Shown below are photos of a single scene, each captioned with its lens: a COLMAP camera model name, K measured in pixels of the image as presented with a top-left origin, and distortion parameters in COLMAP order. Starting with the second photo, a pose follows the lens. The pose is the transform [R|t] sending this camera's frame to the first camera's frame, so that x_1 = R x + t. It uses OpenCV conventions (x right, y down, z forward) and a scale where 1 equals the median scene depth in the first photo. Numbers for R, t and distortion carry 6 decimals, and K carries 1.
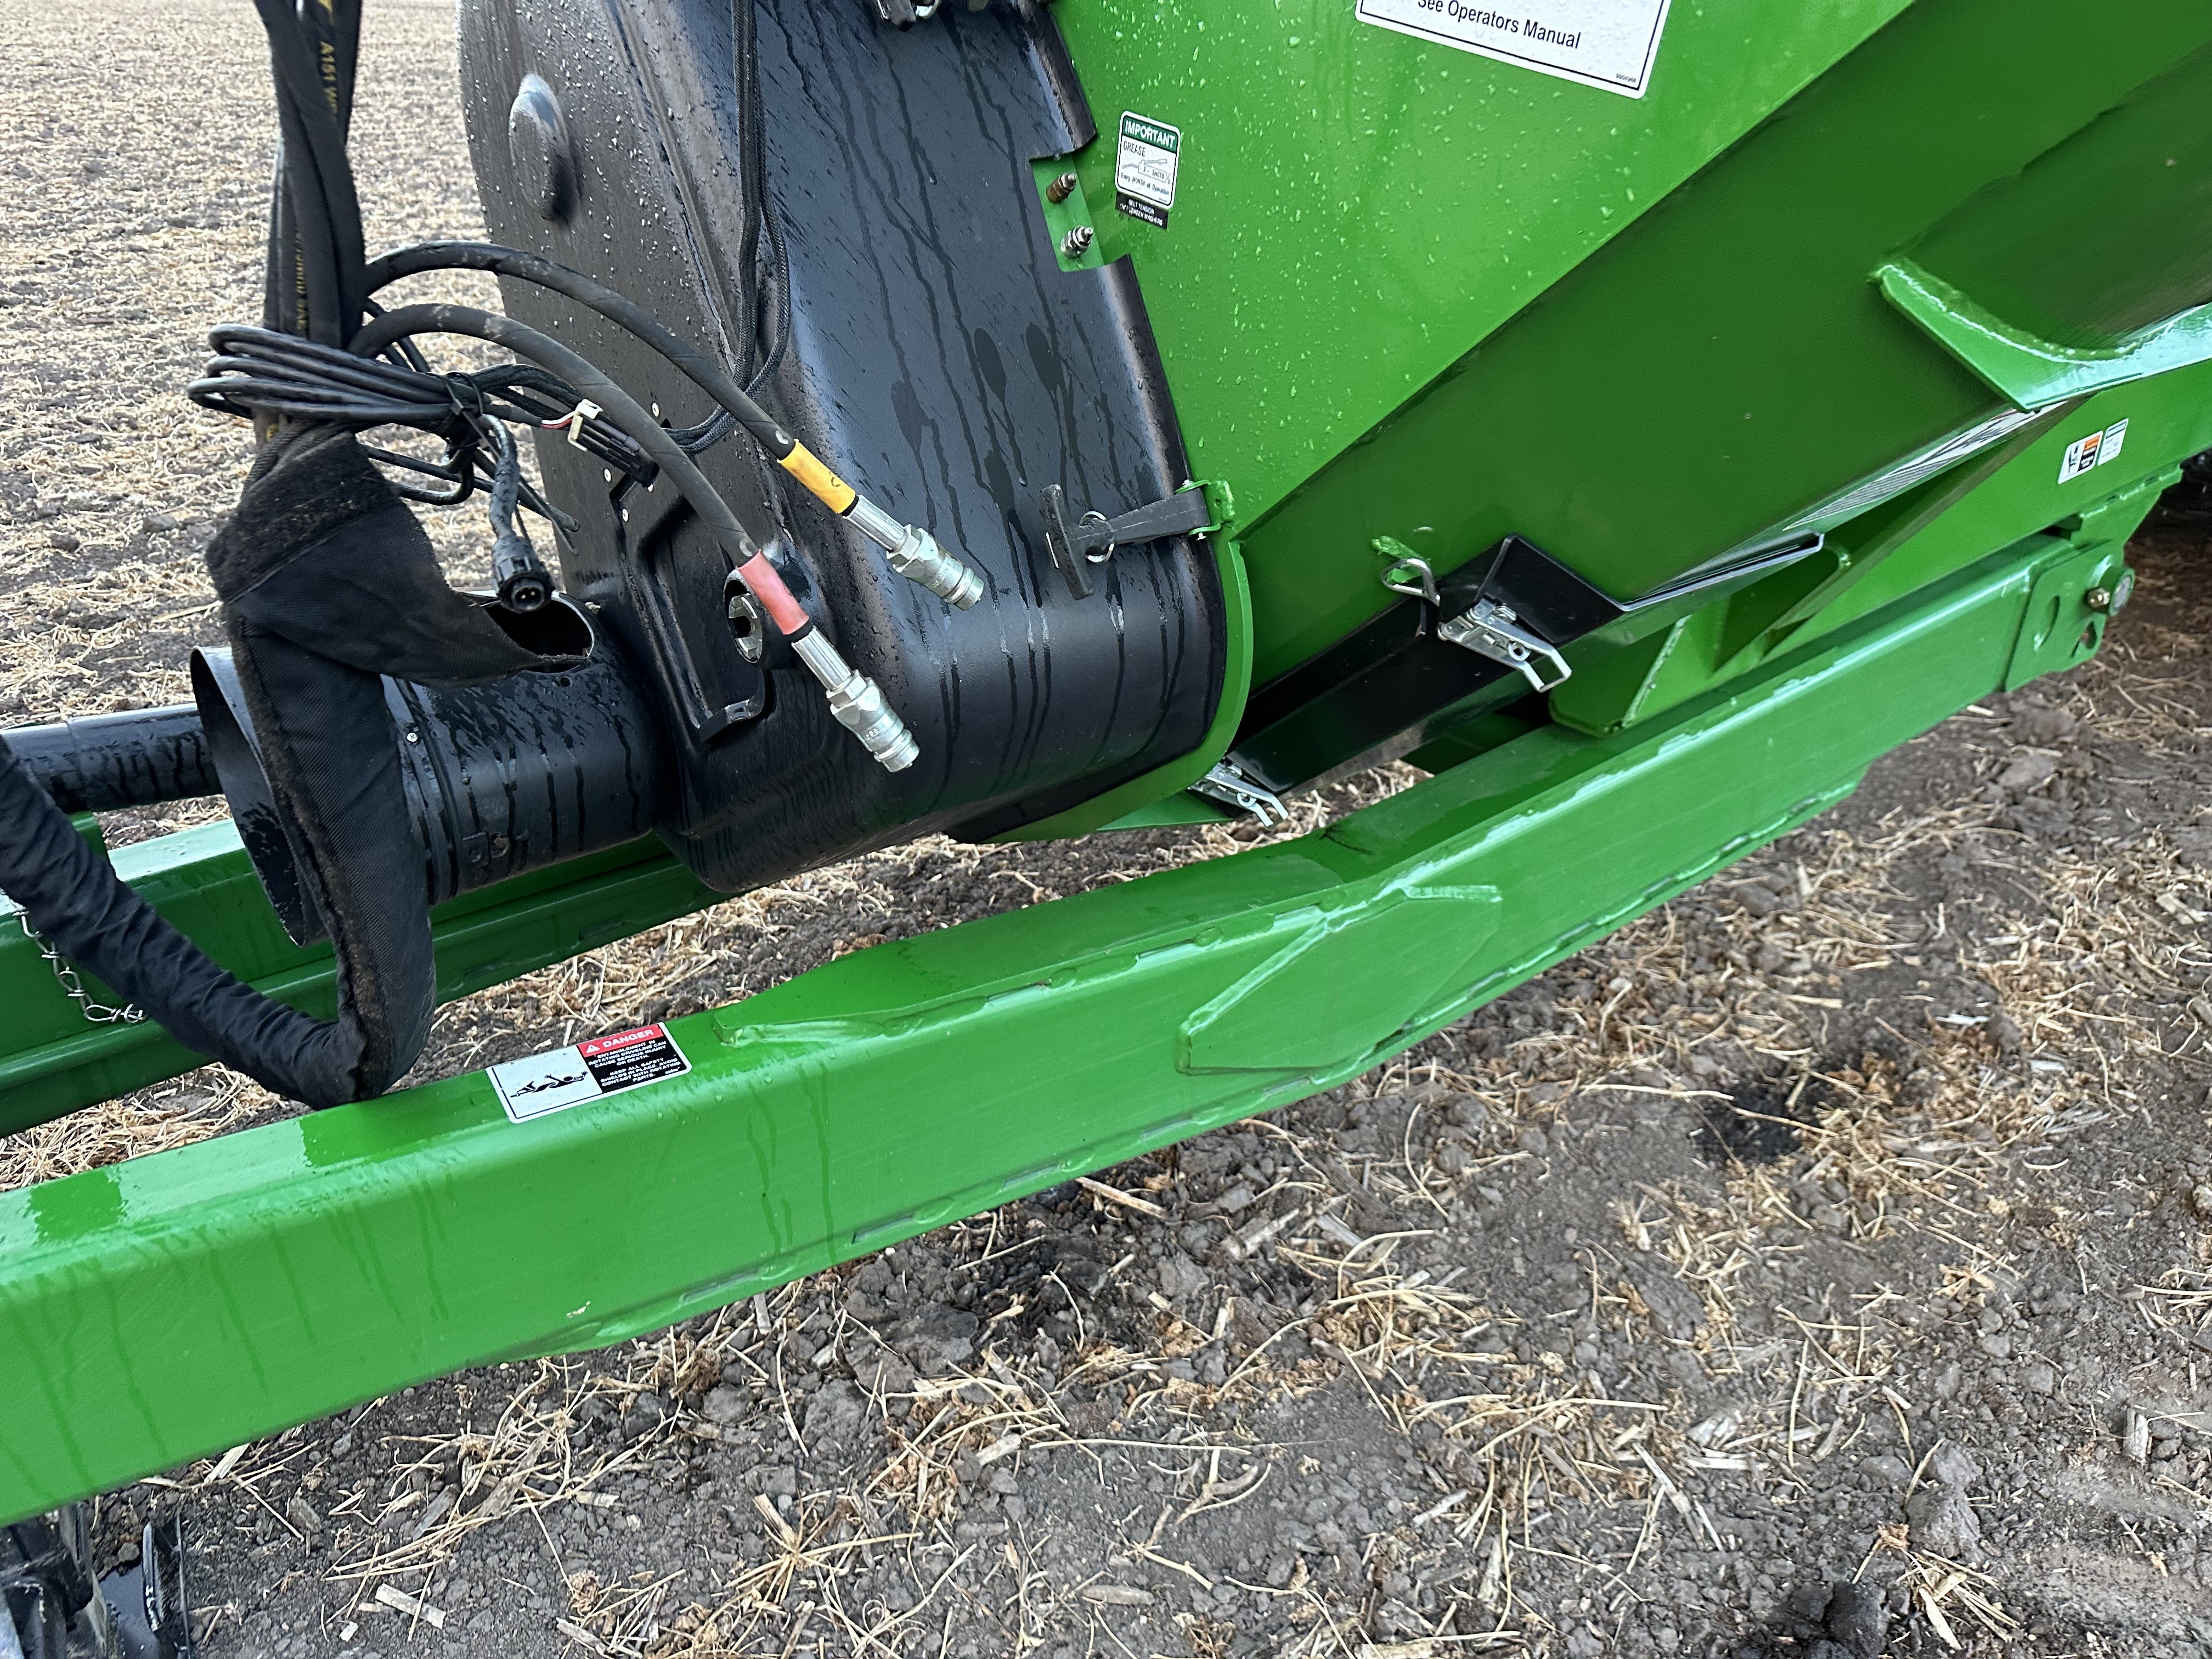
lens RADIAL K [[1496.3, 0, 1152.5], [0, 1496.3, 829.9], [0, 0, 1]] dist [0.135090, -0.172440]
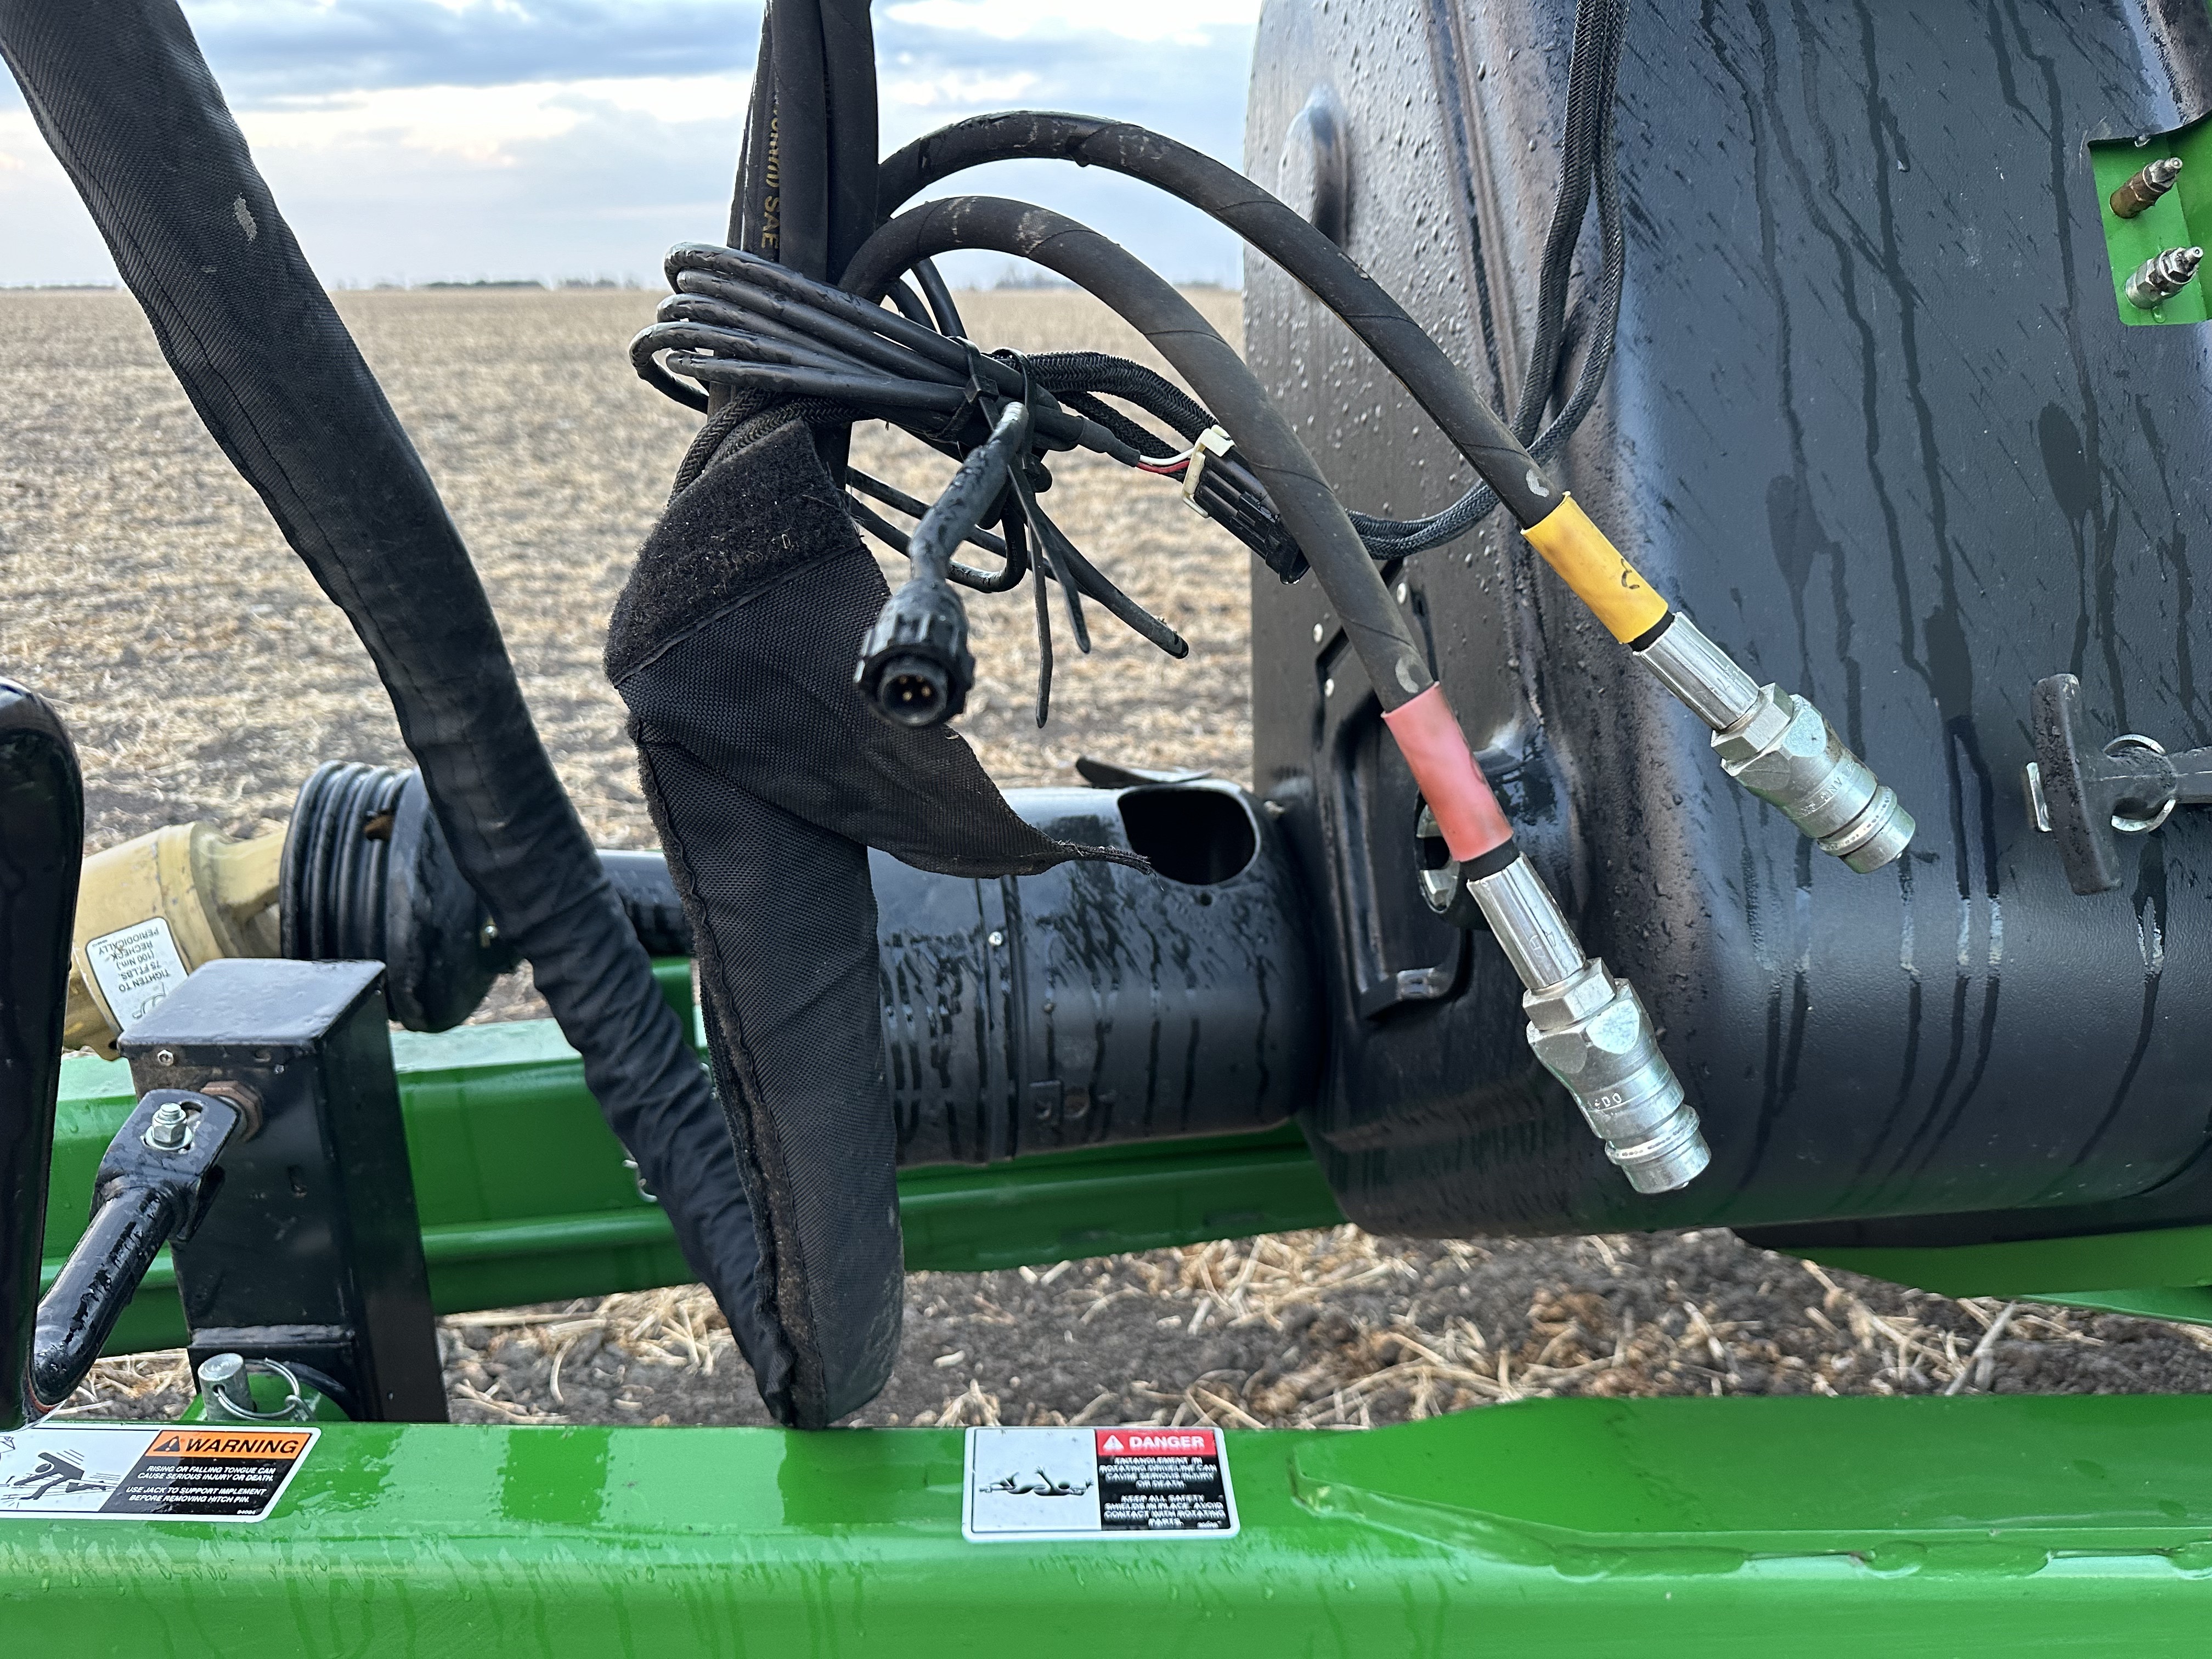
lens RADIAL K [[1554.5, 0, 1083.3], [0, 1554.5, 798.0], [0, 0, 1]] dist [0.075360, -0.097174]
pose [[0.847925, 0.127026, -0.514673, -0.065095], [-0.220216, 0.967536, -0.124011, -0.042943], [0.482212, 0.218491, 0.848371, 0.366582]]
